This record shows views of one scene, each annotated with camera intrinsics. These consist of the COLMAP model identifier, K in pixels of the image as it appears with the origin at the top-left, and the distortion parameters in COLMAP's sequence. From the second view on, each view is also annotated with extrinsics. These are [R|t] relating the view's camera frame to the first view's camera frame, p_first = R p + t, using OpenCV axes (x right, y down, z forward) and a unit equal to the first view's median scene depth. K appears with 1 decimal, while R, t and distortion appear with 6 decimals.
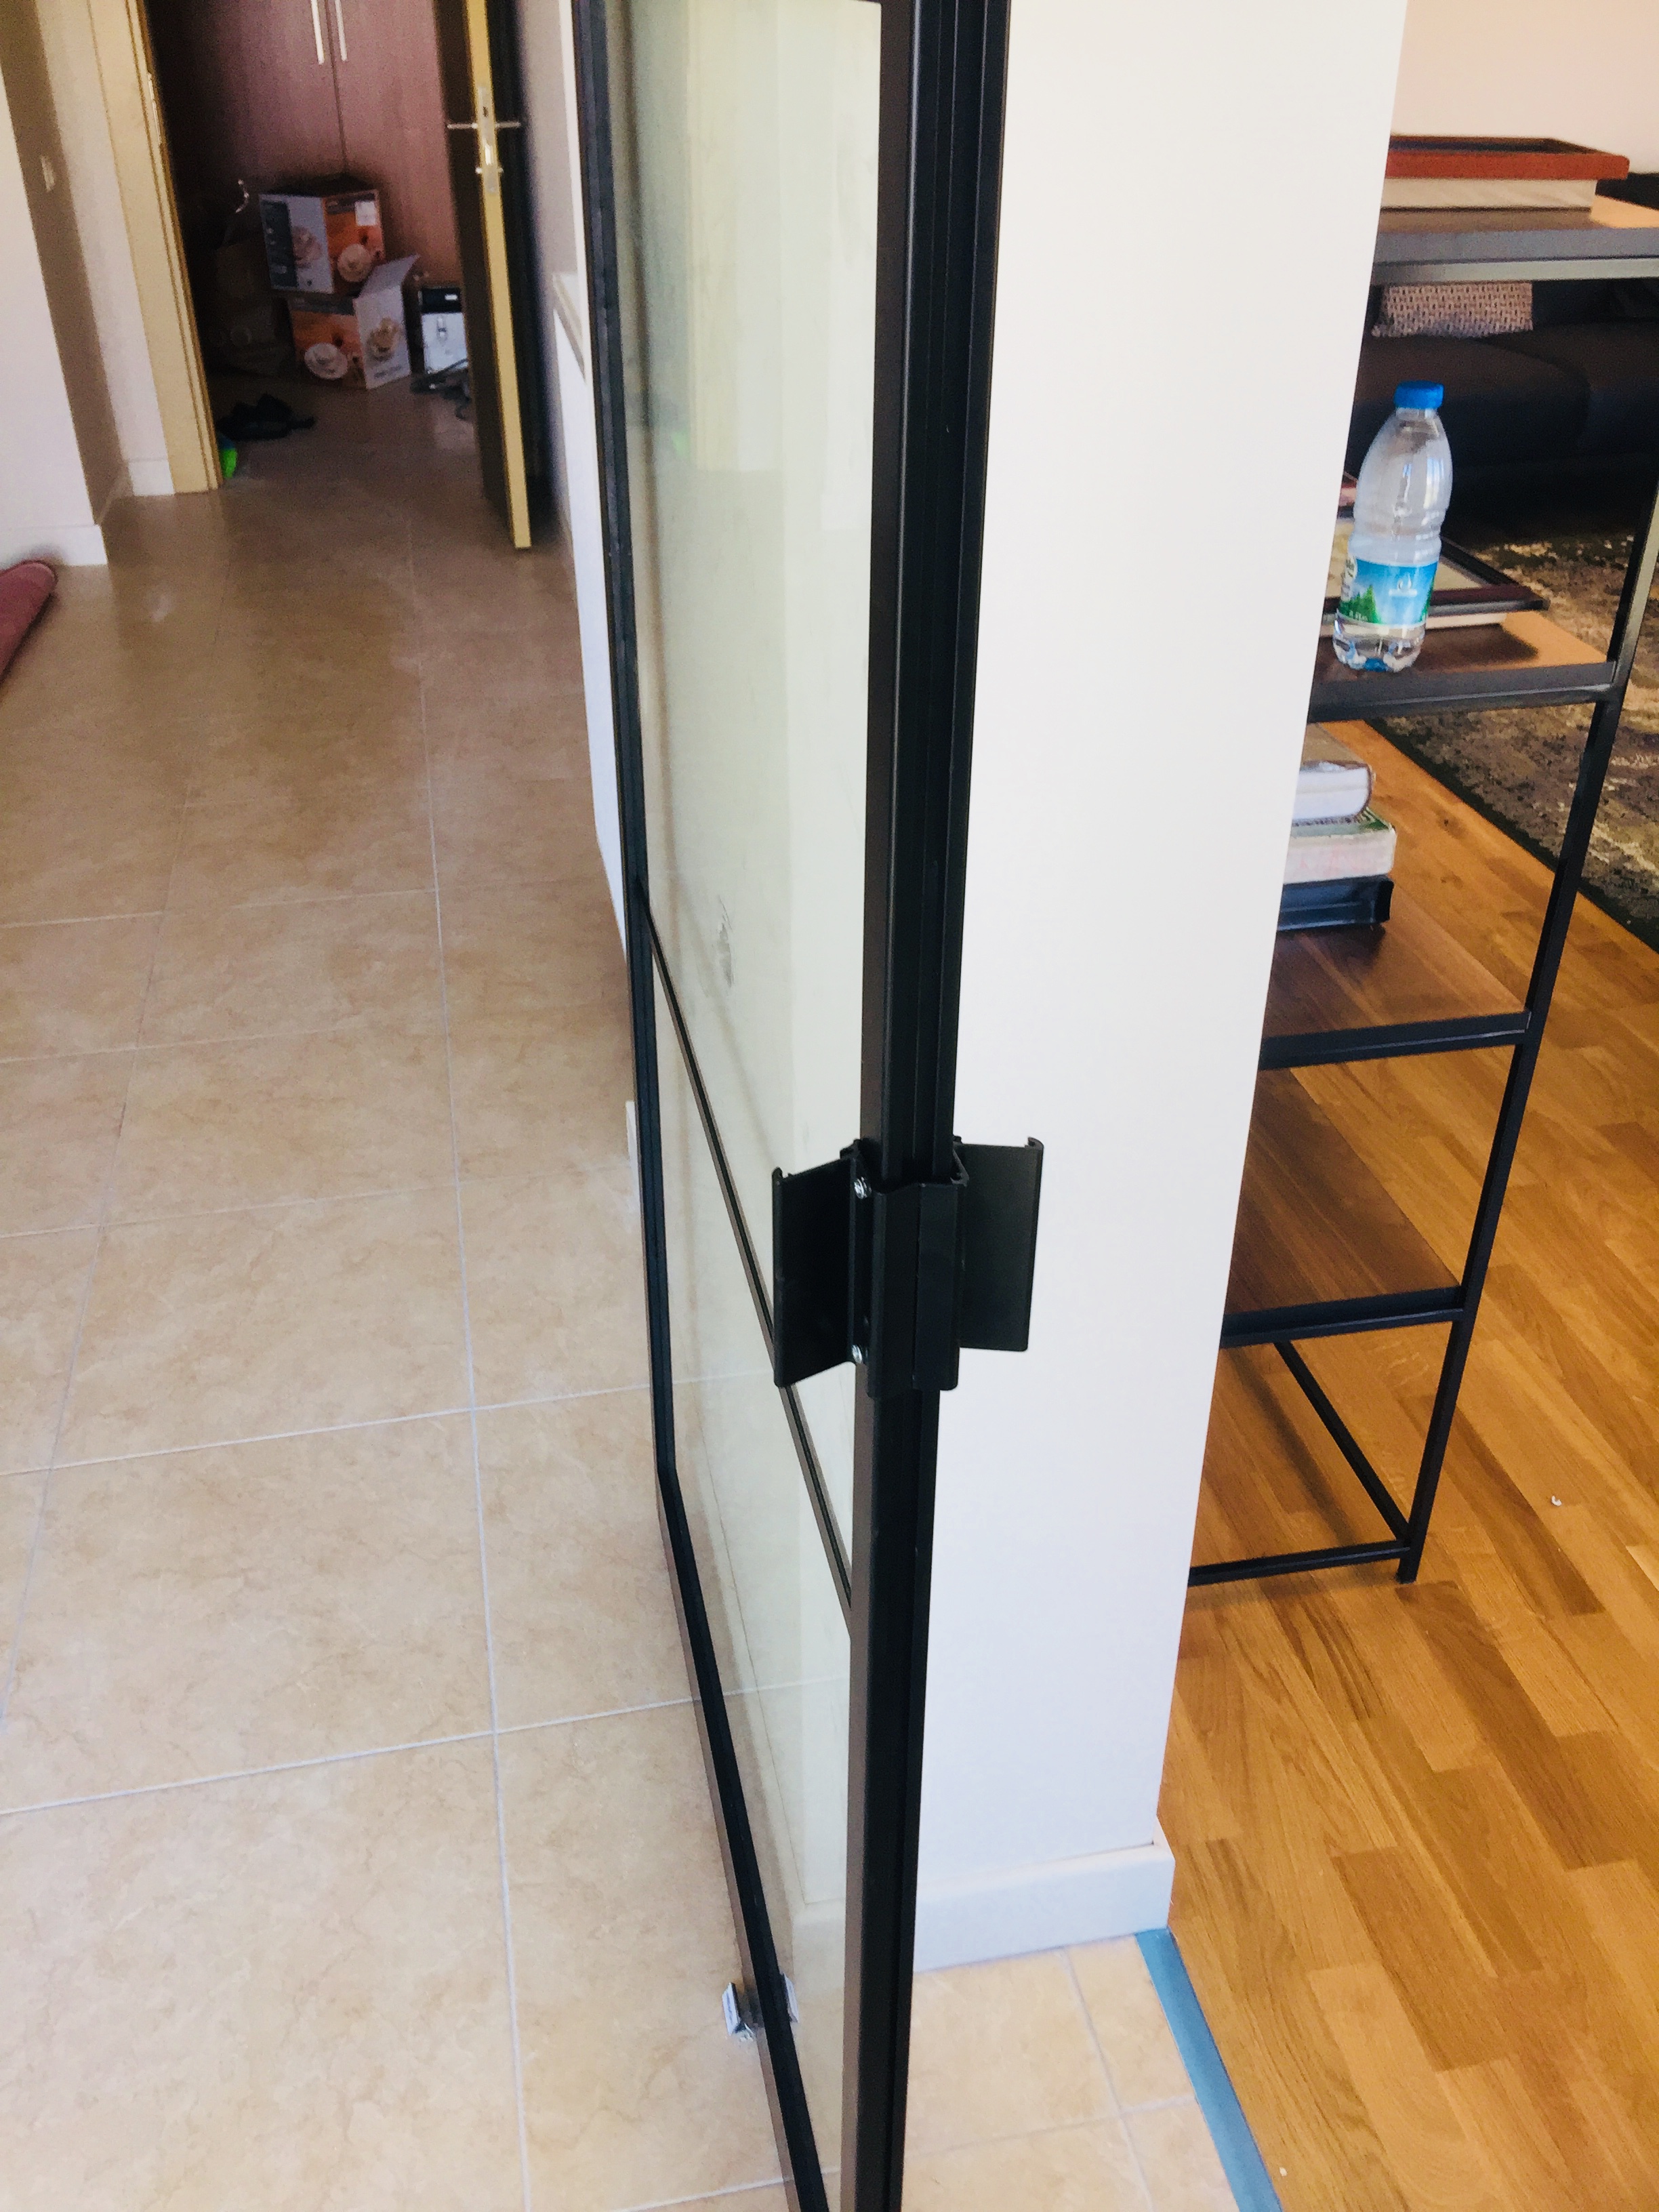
lens RADIAL K [[1878.0, 0, 798.4], [0, 1878.0, 1064.7], [0, 0, 1]] dist [0.107804, -0.173757]
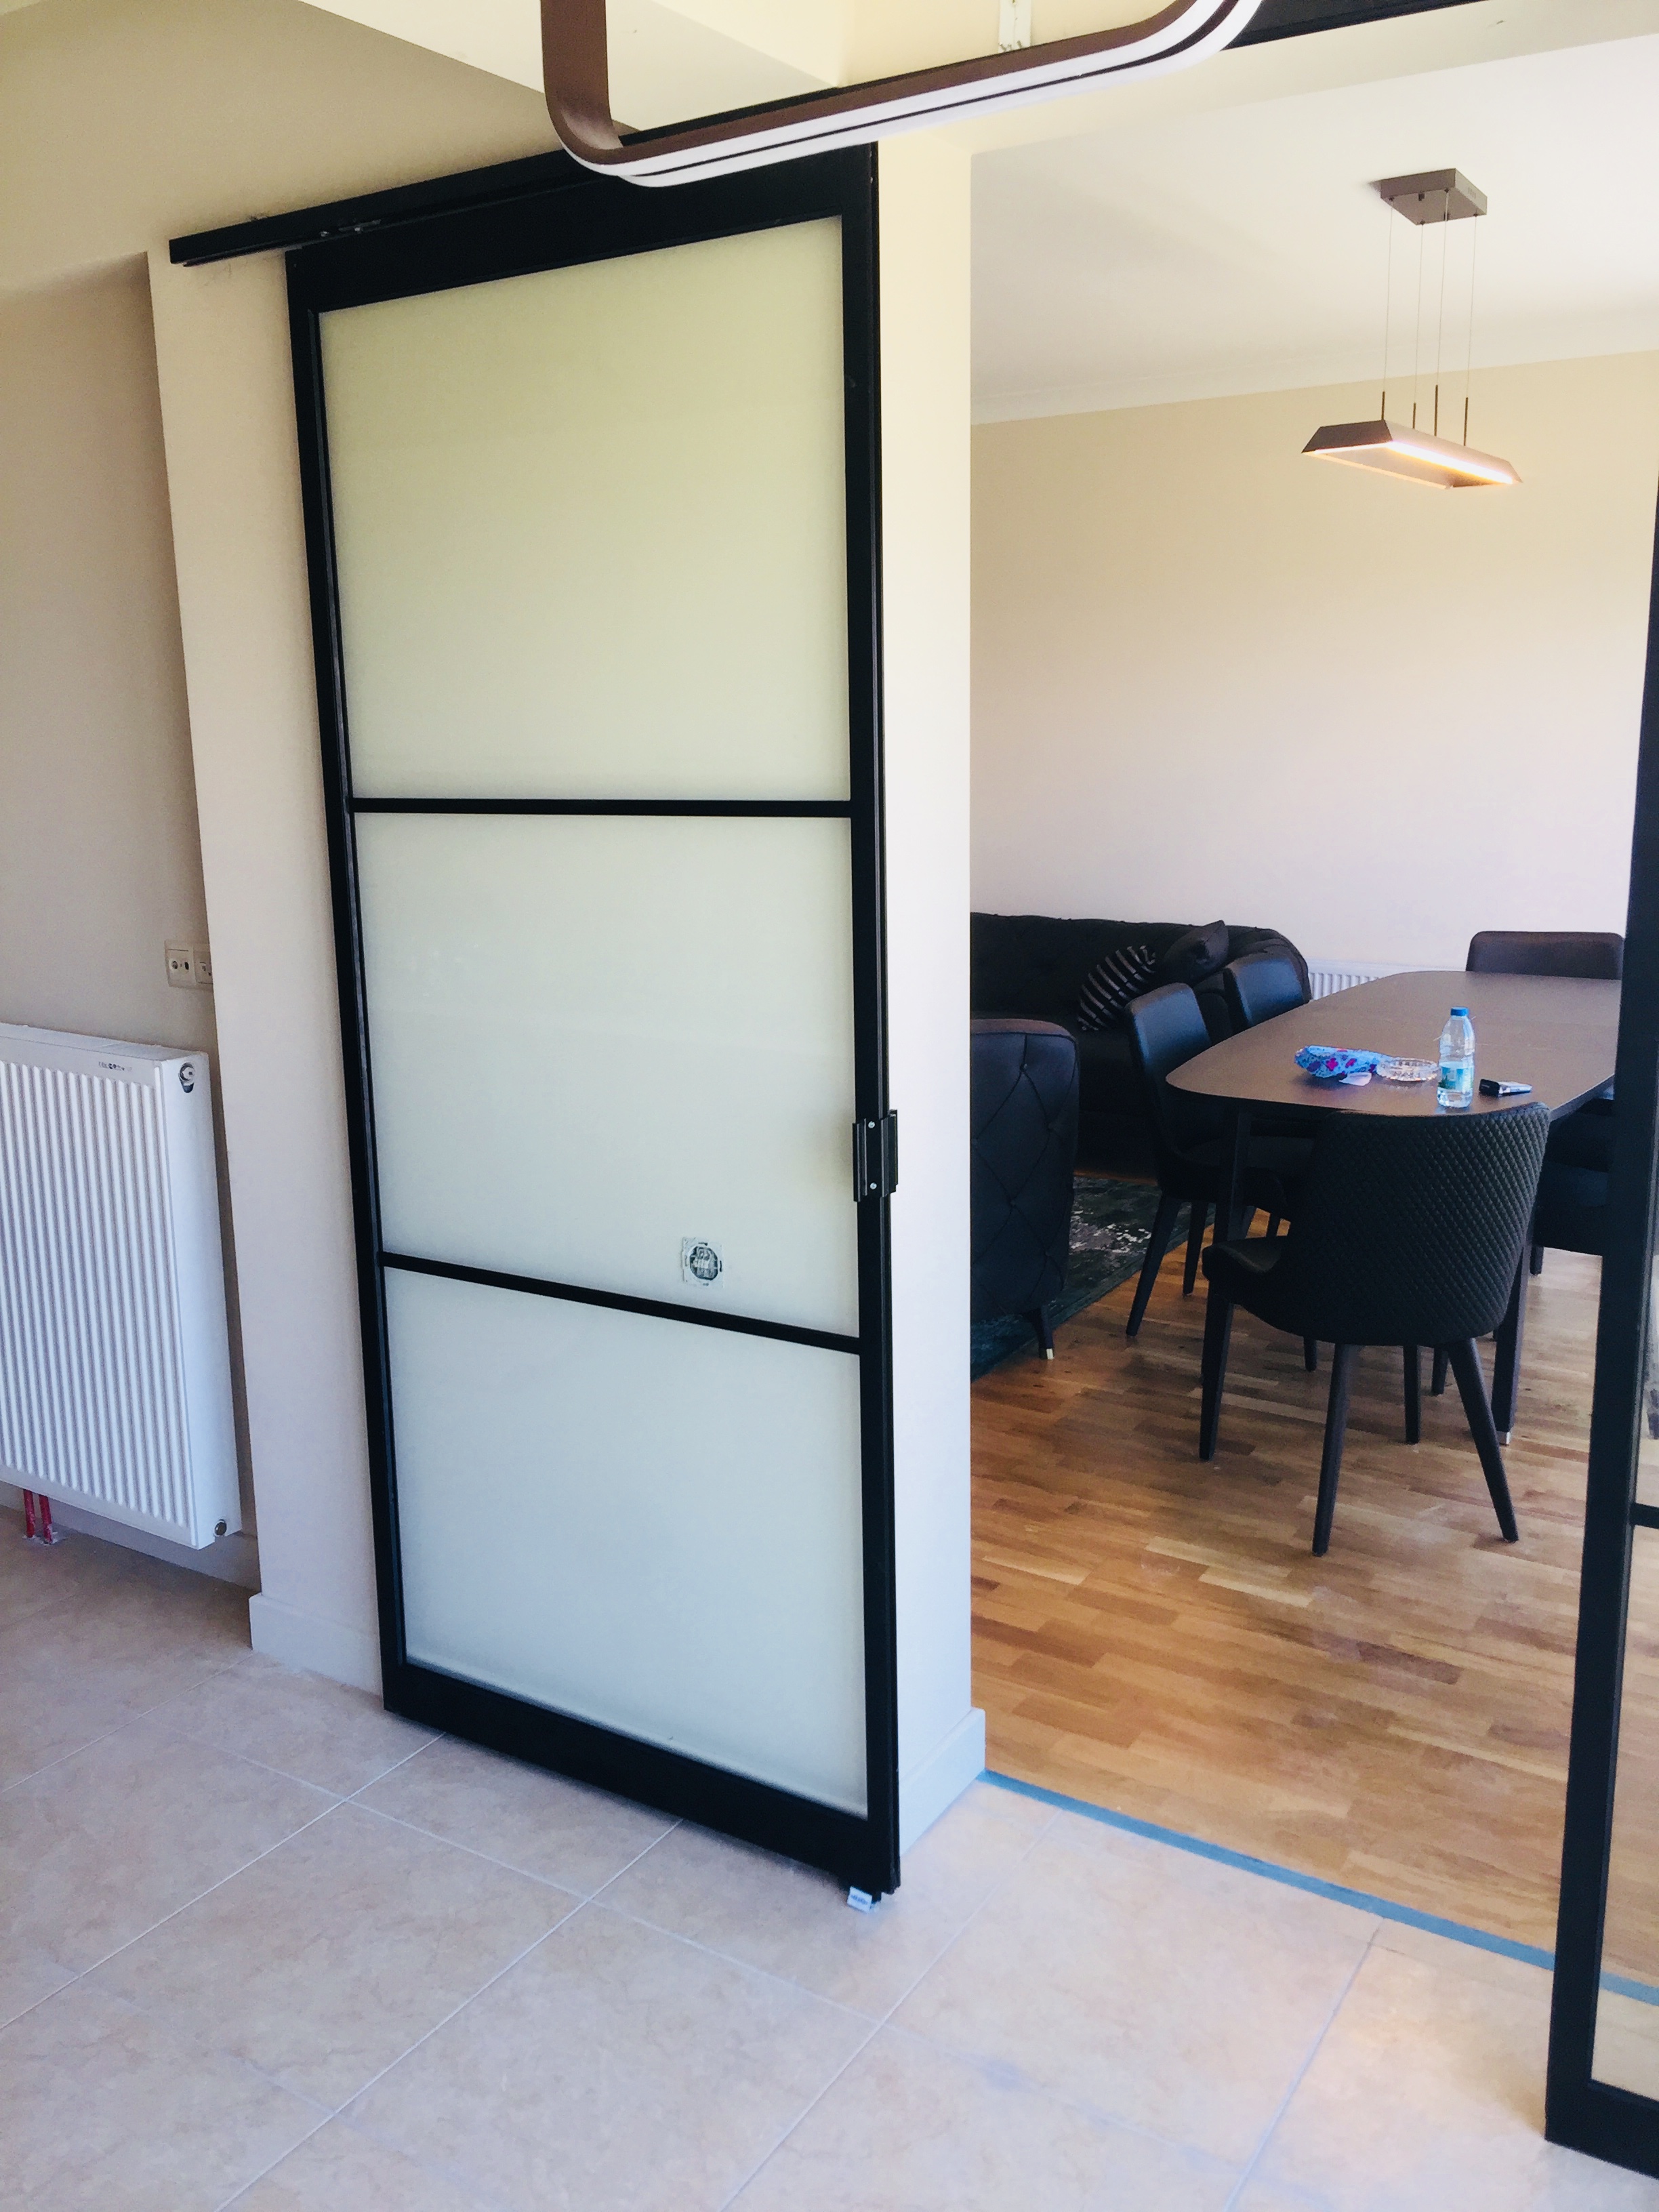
lens RADIAL K [[1861.7, 0, 786.3], [0, 1861.7, 1069.5], [0, 0, 1]] dist [0.107467, -0.169969]
pose [[0.692464, -0.140659, 0.707607, -1.084490], [0.385661, 0.901081, -0.198290, 0.141953], [-0.609720, 0.410205, 0.678213, -0.345226]]
